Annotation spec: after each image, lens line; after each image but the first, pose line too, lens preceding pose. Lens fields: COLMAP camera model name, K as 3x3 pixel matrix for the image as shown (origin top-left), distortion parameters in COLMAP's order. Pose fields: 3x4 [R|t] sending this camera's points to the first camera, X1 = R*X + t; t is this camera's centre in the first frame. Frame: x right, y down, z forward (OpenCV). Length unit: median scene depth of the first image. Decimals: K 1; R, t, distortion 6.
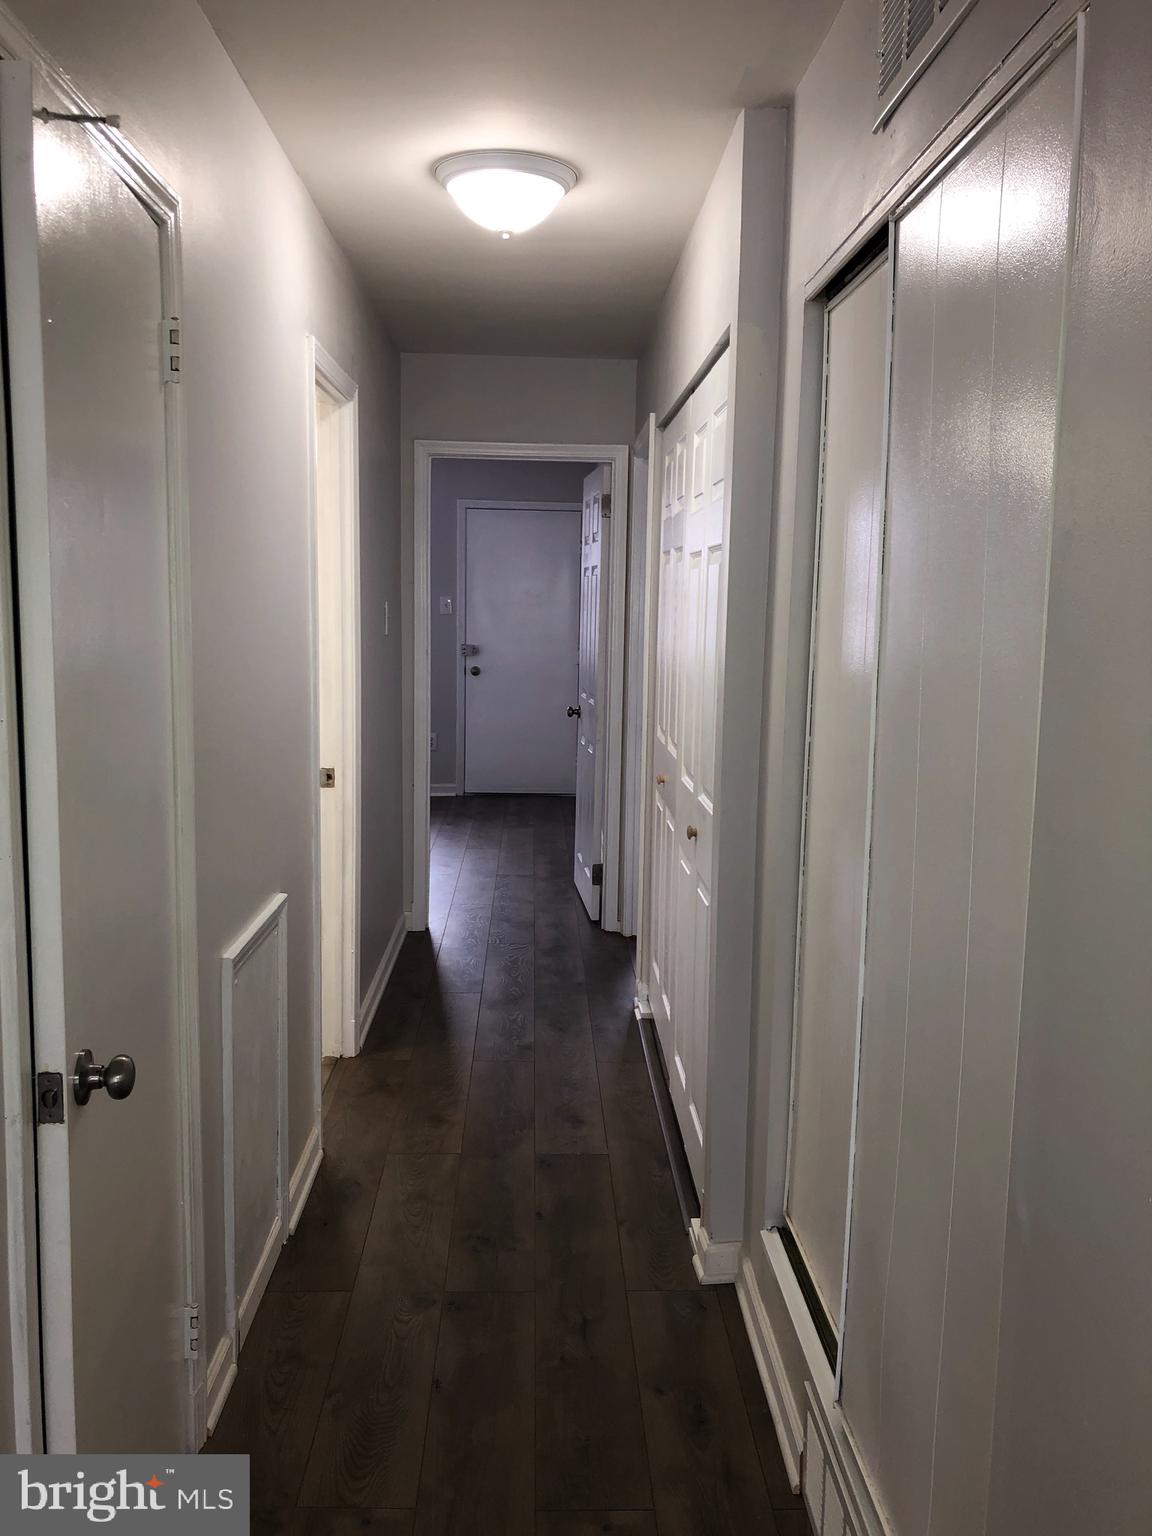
lens RADIAL K [[1253.7, 0, 576.0], [0, 1253.7, 765.4], [0, 0, 1]] dist [0.018533, -0.015375]
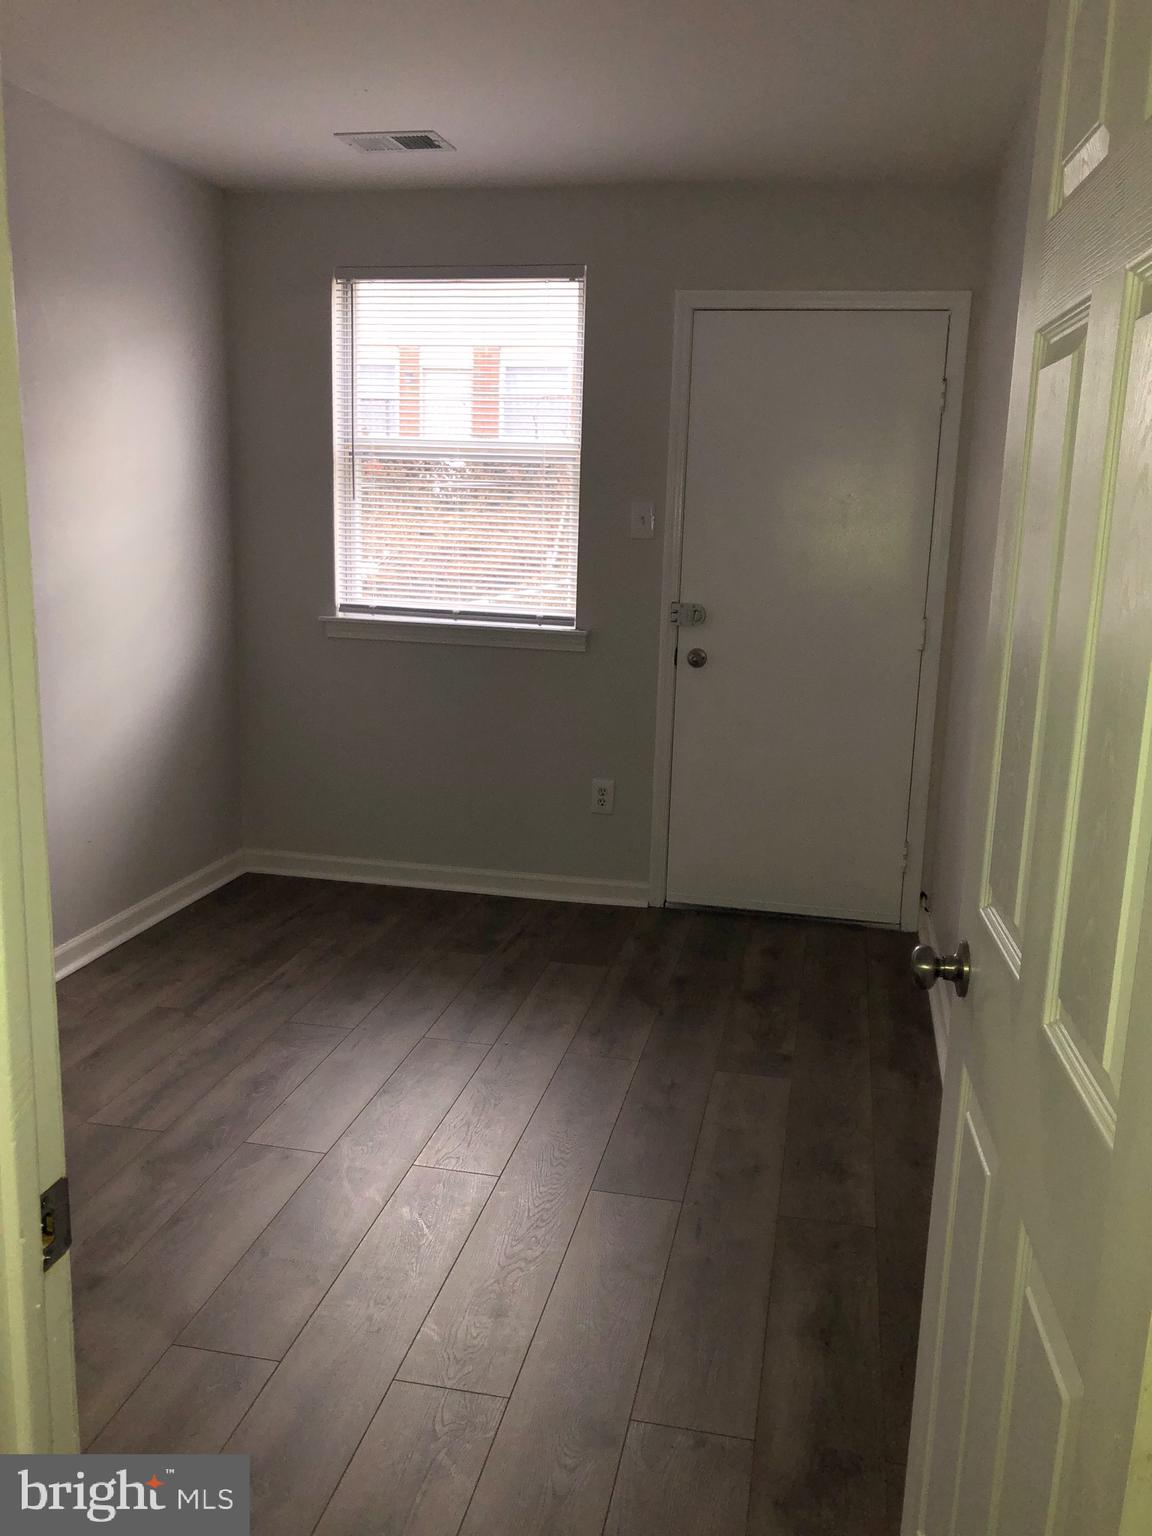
lens RADIAL K [[1269.4, 0, 573.1], [0, 1269.4, 763.3], [0, 0, 1]] dist [0.113439, -0.178817]
pose [[0.970964, 0.054444, -0.232949, -0.019891], [-0.040929, 0.997207, 0.062468, -0.125881], [0.235699, -0.051120, 0.970481, 1.011225]]
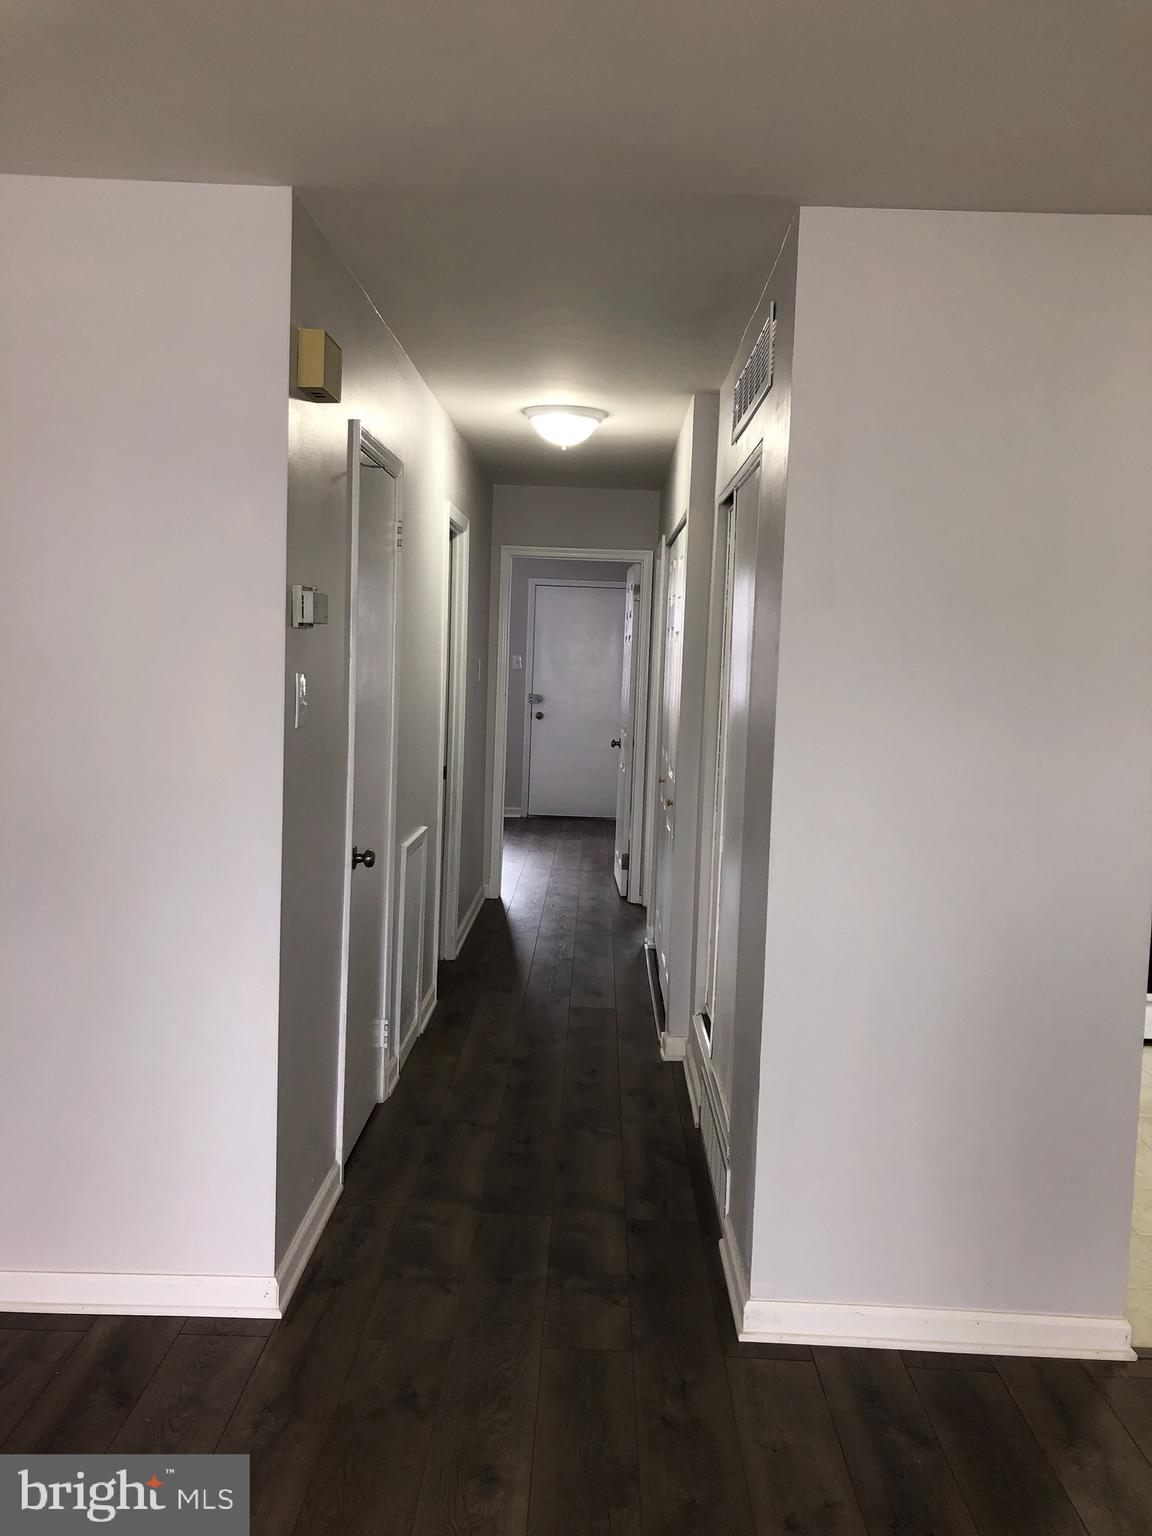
lens RADIAL K [[1253.7, 0, 576.0], [0, 1253.7, 765.4], [0, 0, 1]] dist [0.018533, -0.015375]
pose [[0.998508, 0.022558, -0.049719, 0.035427], [-0.024853, 0.998630, -0.046048, 0.058146], [0.048612, 0.047215, 0.997701, -0.444878]]
